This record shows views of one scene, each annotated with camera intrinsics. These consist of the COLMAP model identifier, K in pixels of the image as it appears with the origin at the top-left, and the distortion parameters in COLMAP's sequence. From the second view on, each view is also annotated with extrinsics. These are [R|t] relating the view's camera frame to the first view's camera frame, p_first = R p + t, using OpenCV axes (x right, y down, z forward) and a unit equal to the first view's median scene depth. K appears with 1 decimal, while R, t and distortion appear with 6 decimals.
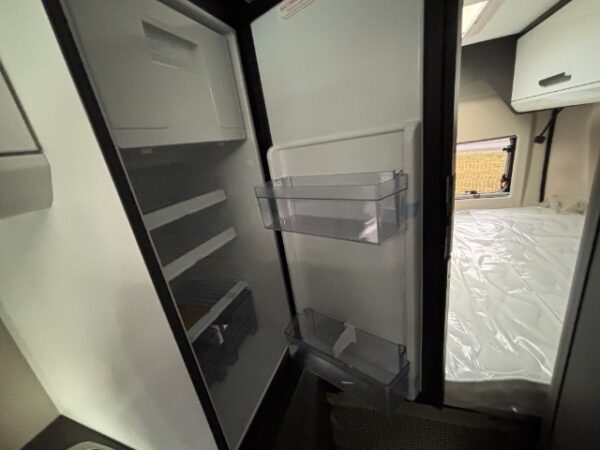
lens RADIAL K [[244.4, 0, 302.3], [0, 244.4, 223.8], [0, 0, 1]] dist [0.003337, 0.000378]
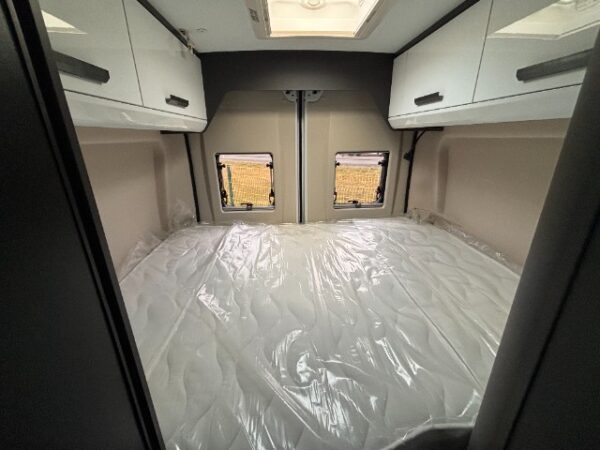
lens RADIAL K [[244.4, 0, 298.5], [0, 244.4, 223.2], [0, 0, 1]] dist [0.003337, 0.000378]
pose [[0.905073, 0.004556, 0.425231, 0.059576], [0.001112, 0.999914, -0.013080, -0.031489], [-0.425254, 0.012311, 0.904990, 0.213773]]
